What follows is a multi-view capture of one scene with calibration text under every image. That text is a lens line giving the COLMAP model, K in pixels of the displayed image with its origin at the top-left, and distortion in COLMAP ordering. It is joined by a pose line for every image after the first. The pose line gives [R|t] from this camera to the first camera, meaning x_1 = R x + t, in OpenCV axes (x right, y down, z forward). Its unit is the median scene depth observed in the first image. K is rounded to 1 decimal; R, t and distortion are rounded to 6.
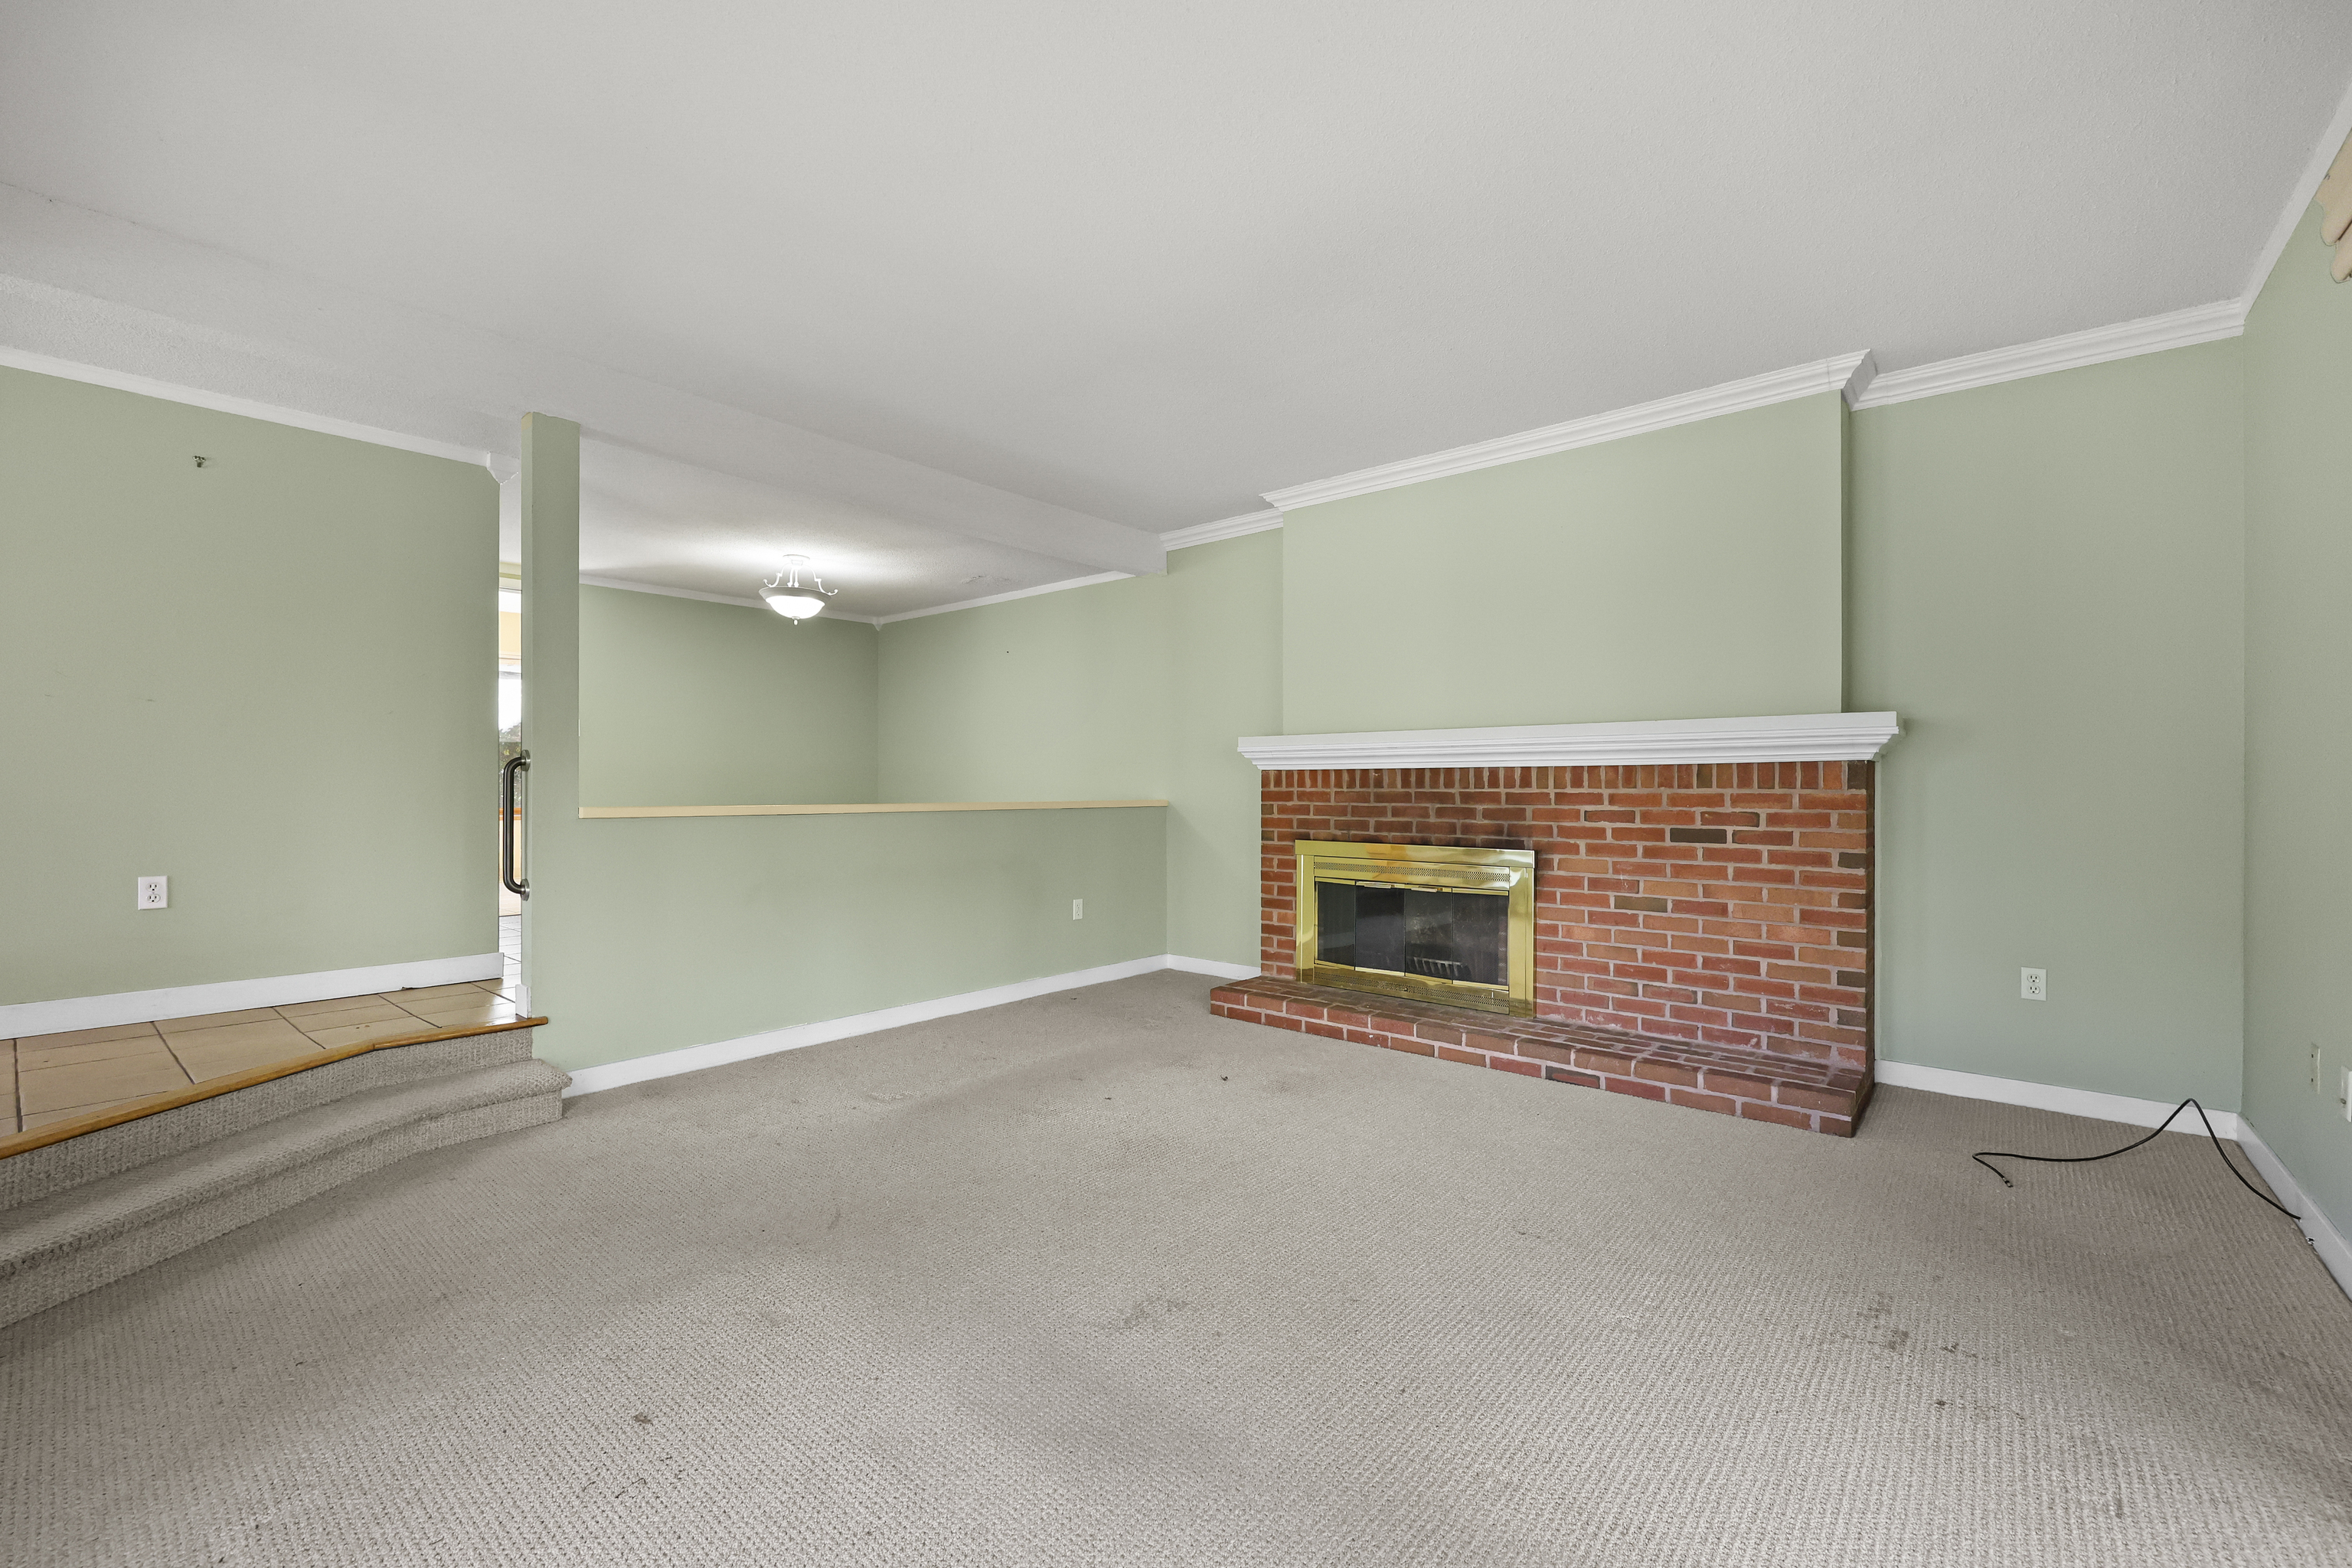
lens RADIAL K [[954.7, 0, 1187.3], [0, 954.7, 789.8], [0, 0, 1]] dist [0.000589, -0.000401]
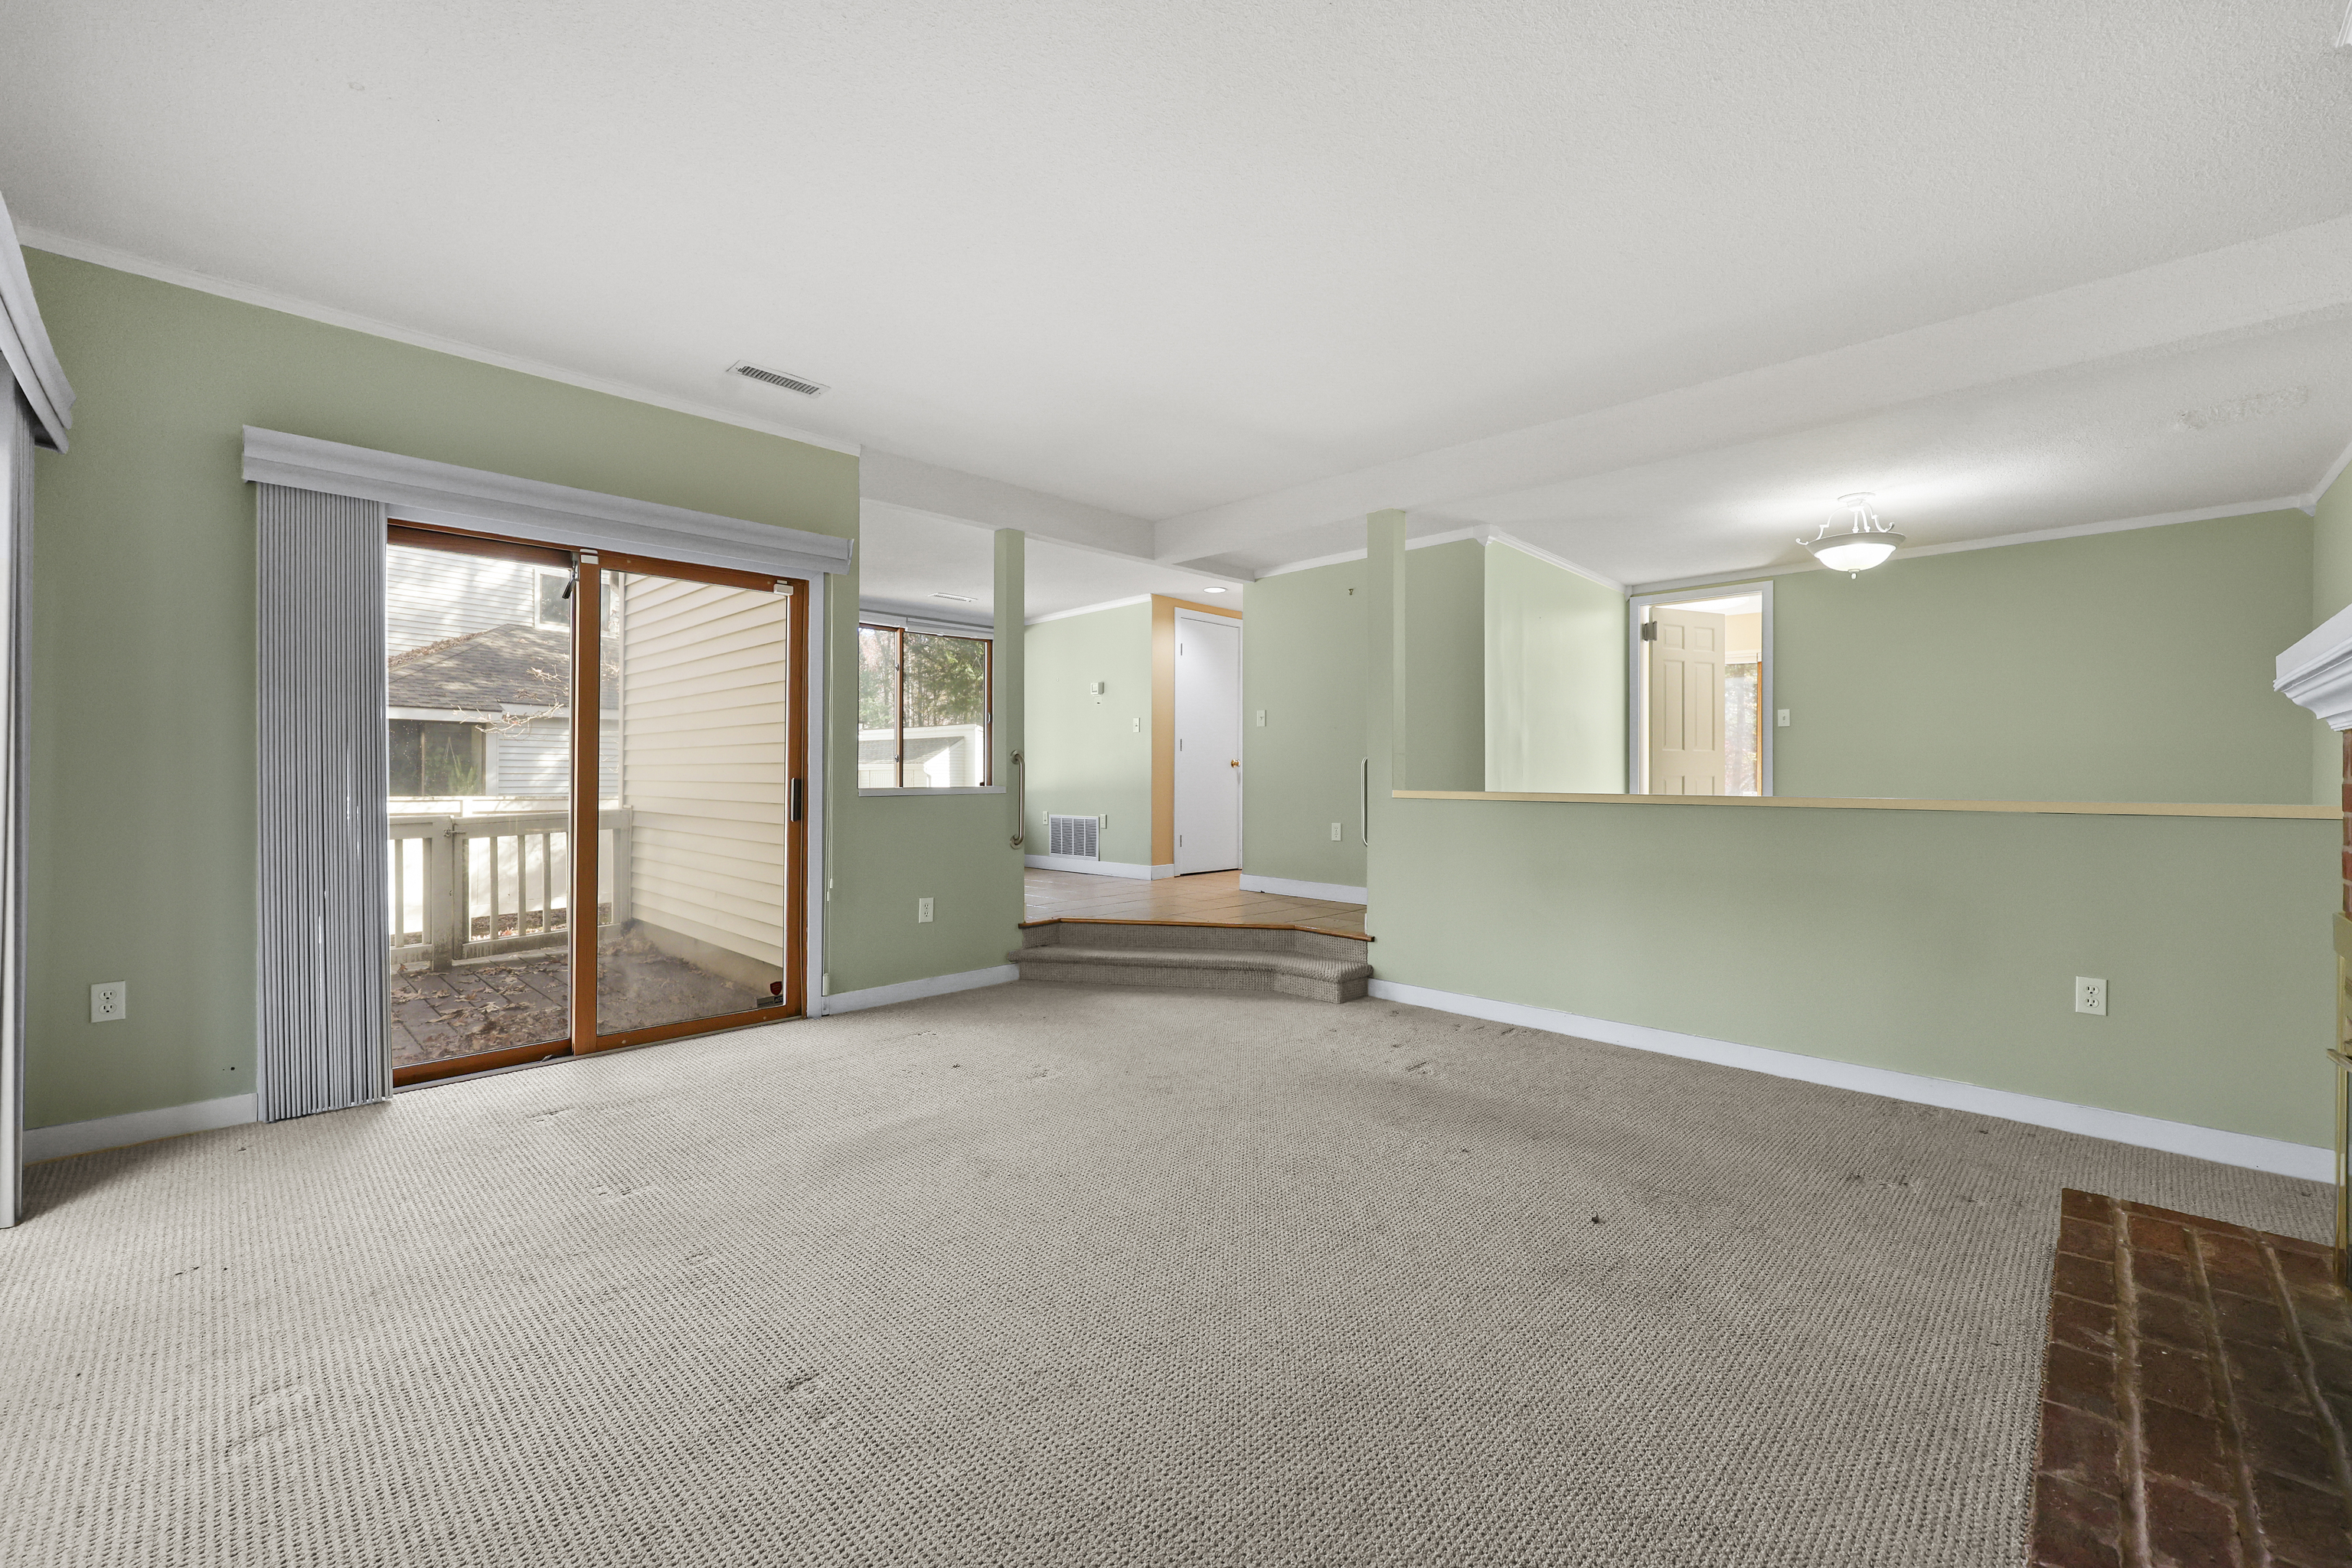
lens RADIAL K [[954.7, 0, 1183.0], [0, 954.7, 781.0], [0, 0, 1]] dist [0.000589, -0.000401]
pose [[-0.076624, 0.003602, -0.997054, 0.874487], [-0.007733, 0.999961, 0.004207, 0.003663], [0.997030, 0.008033, -0.076594, 0.950593]]
